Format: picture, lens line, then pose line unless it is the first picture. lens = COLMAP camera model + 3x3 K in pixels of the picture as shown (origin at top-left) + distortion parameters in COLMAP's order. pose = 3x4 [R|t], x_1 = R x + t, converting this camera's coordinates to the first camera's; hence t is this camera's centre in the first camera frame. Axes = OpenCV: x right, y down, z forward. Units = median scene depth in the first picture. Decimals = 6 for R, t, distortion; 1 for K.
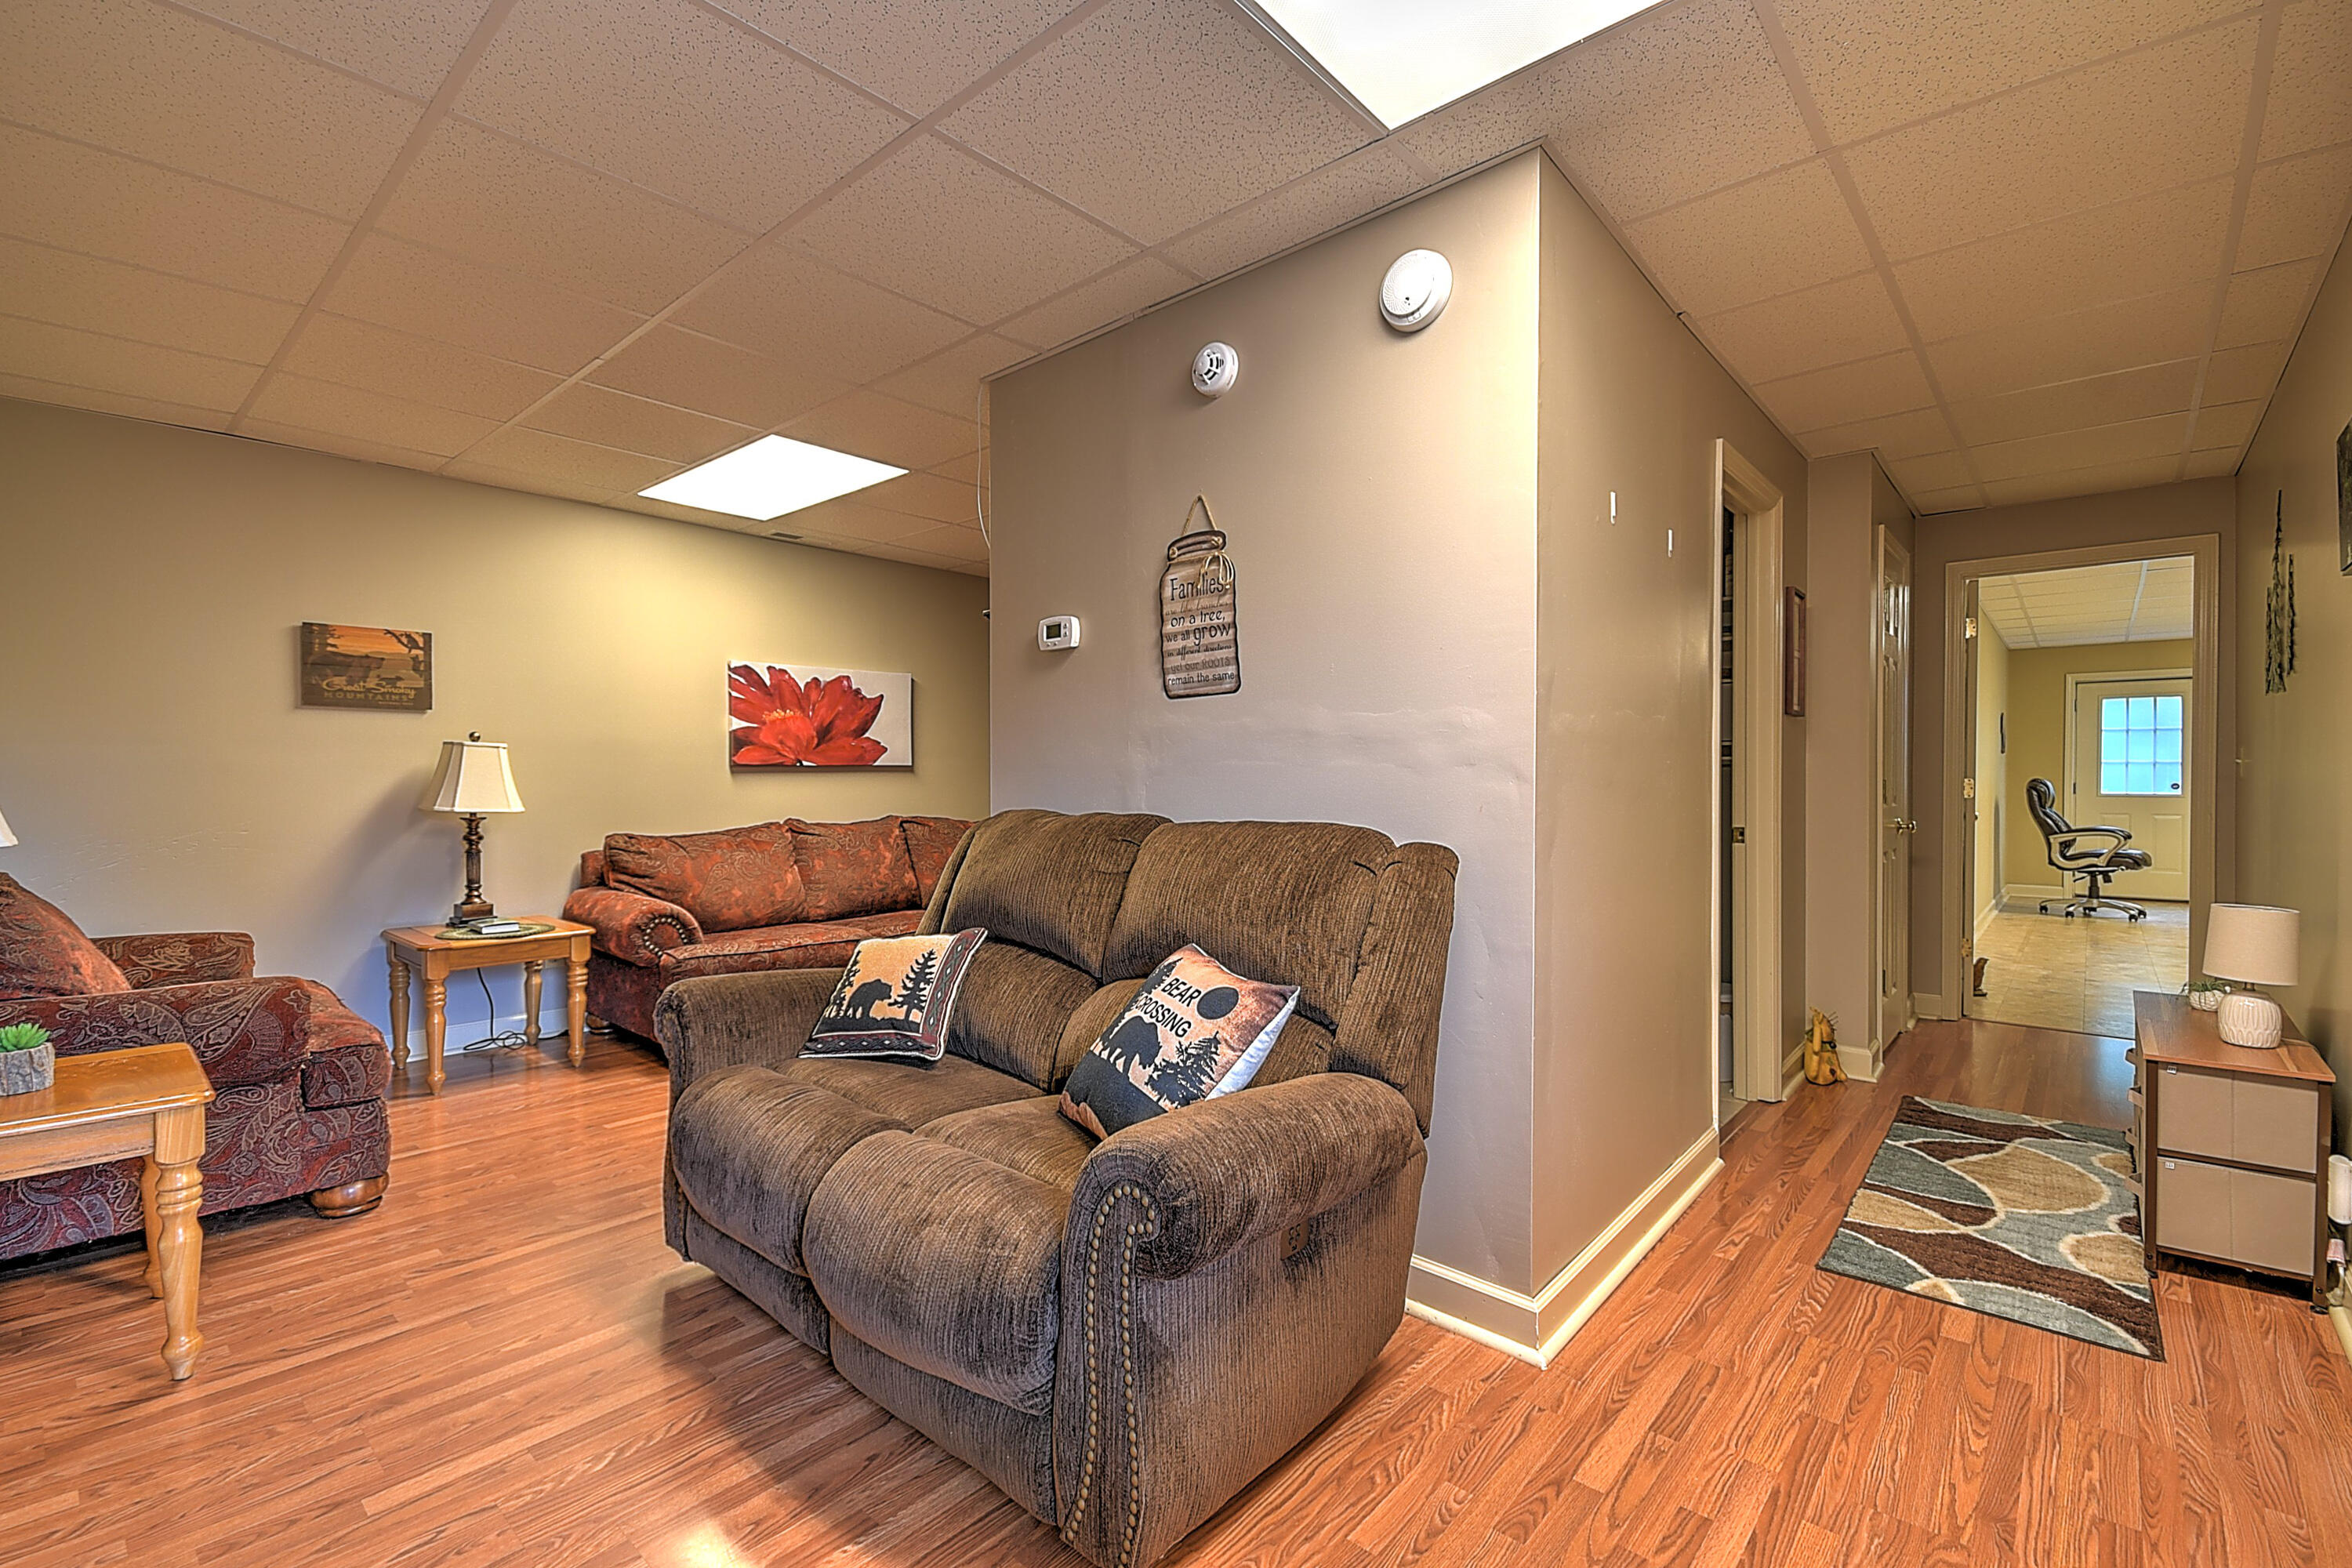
lens RADIAL K [[1028.1, 0, 1171.2], [0, 1028.1, 789.8], [0, 0, 1]] dist [0.024691, -0.013439]
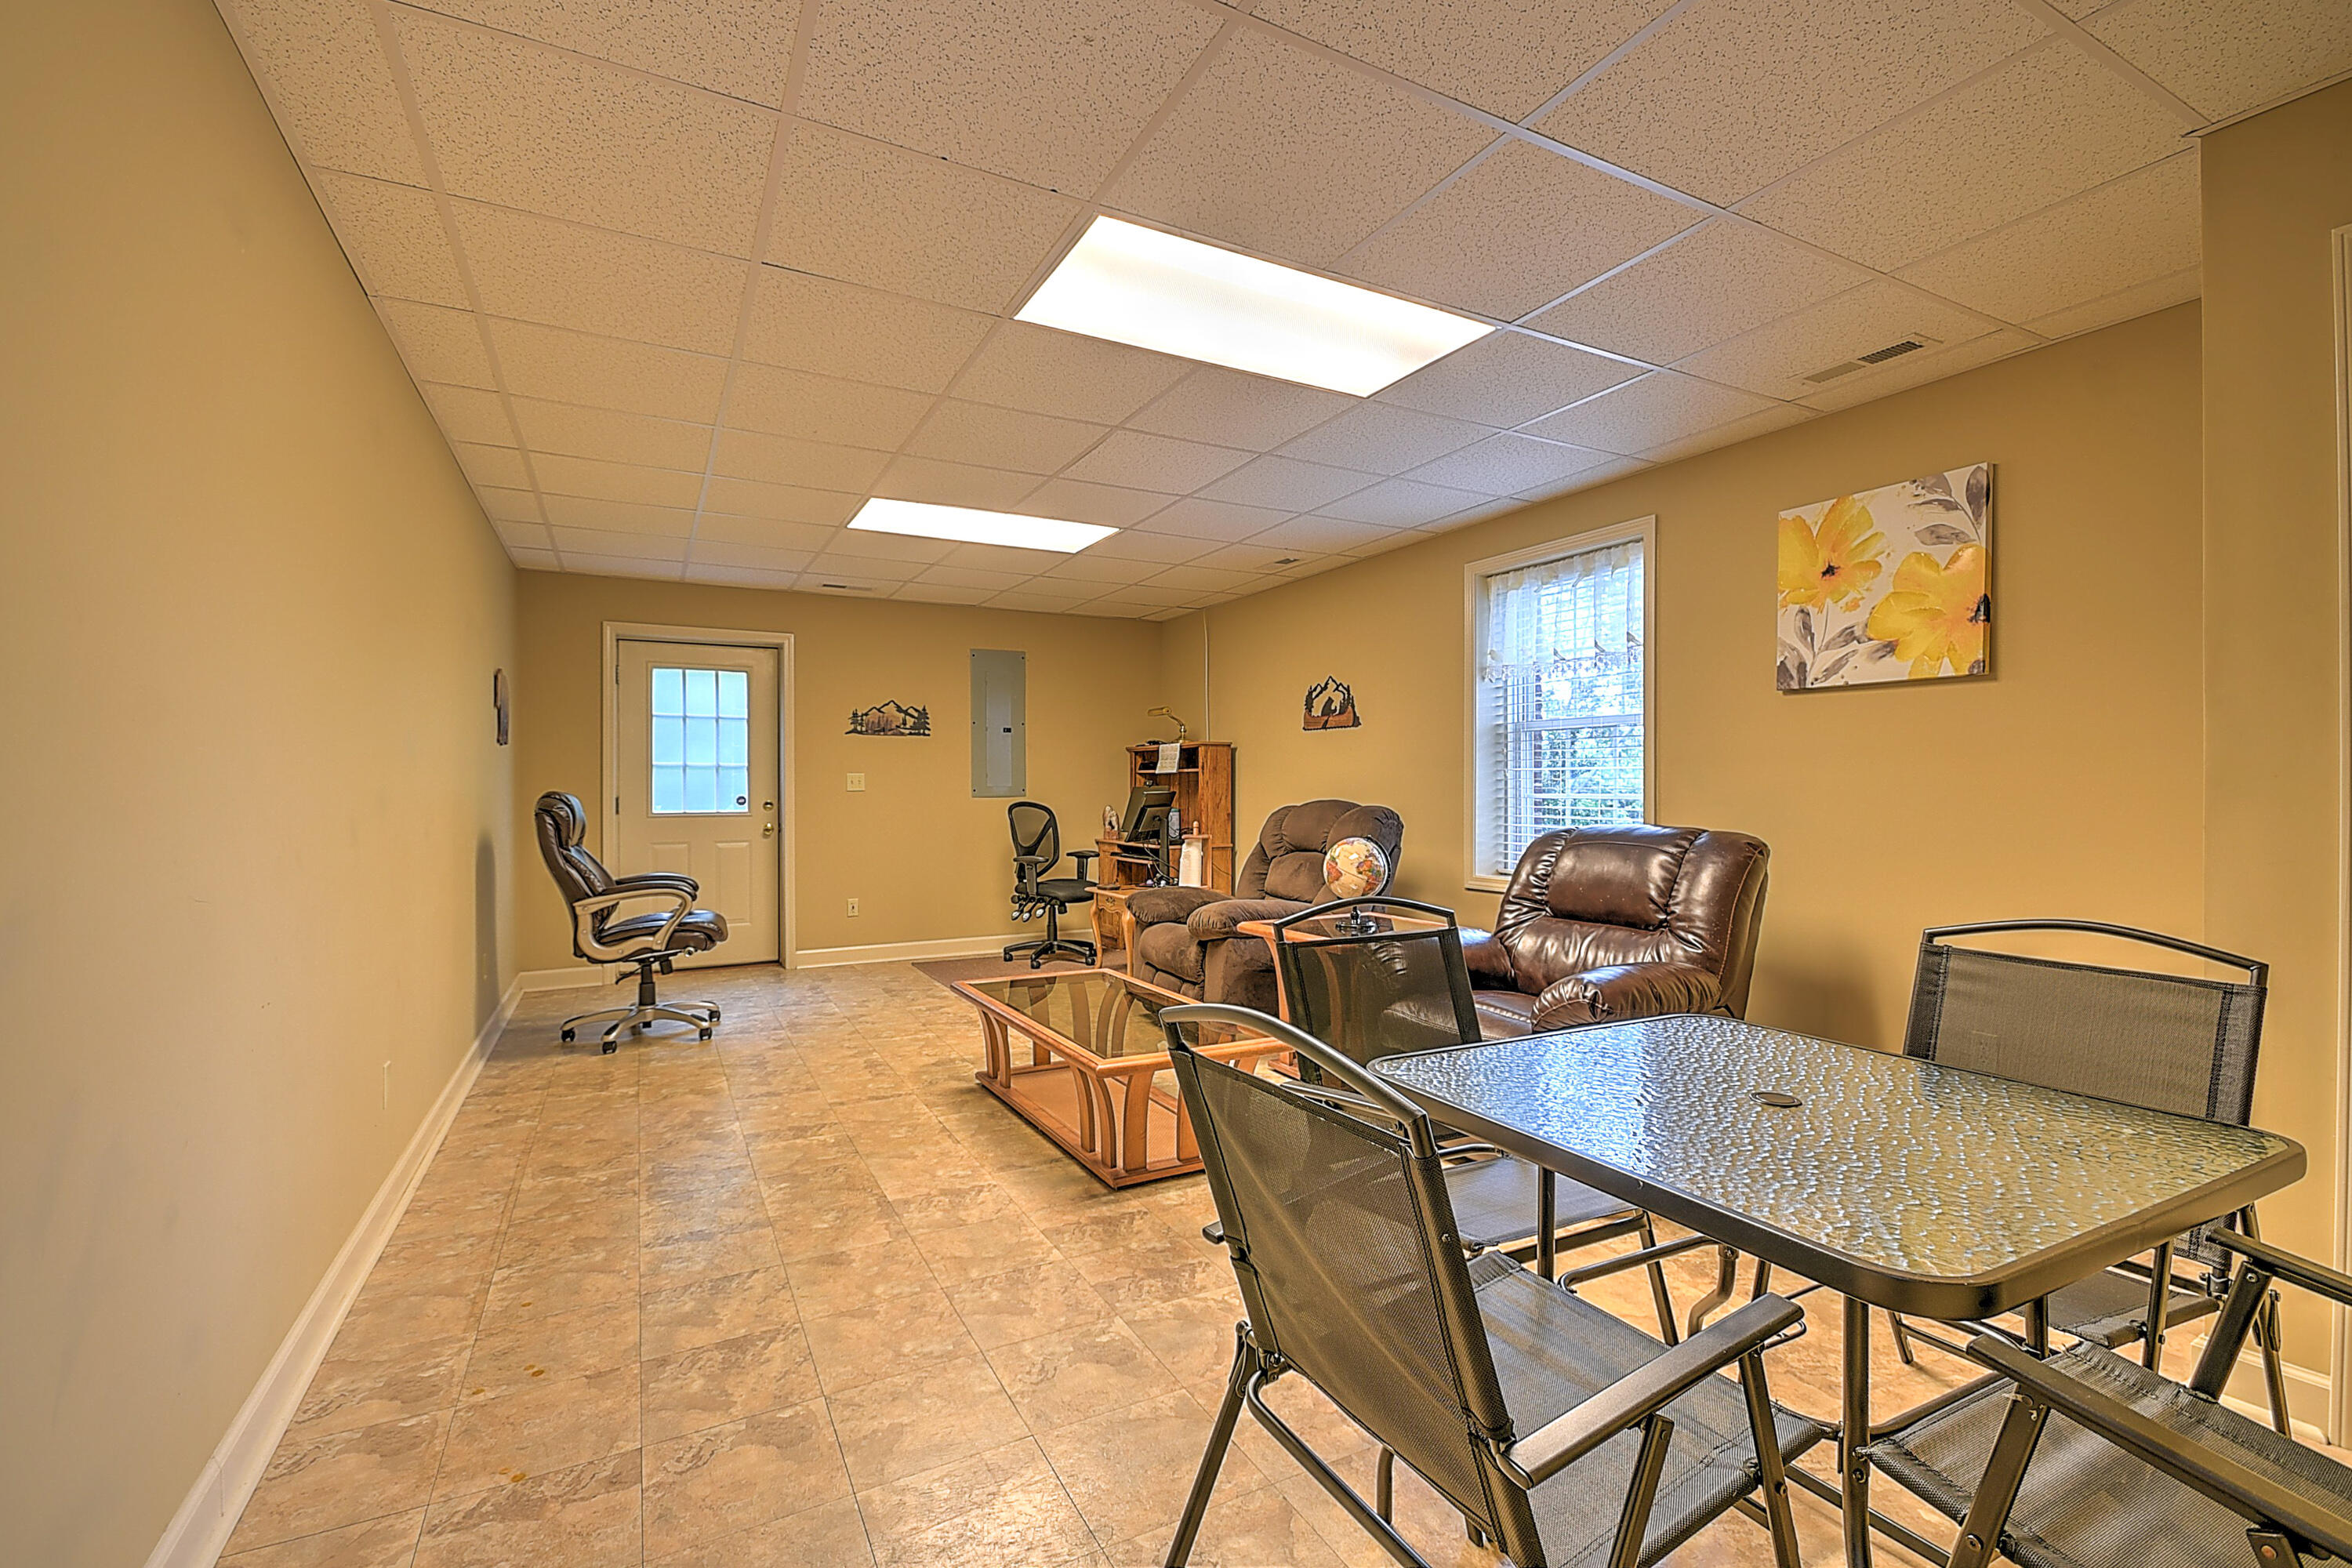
lens RADIAL K [[1028.1, 0, 1171.2], [0, 1028.1, 789.8], [0, 0, 1]] dist [0.024691, -0.013439]
pose [[0.357693, -0.005081, 0.933825, 0.465568], [0.009012, 0.999957, 0.001988, -0.010450], [-0.933796, 0.007705, 0.357724, 0.532393]]
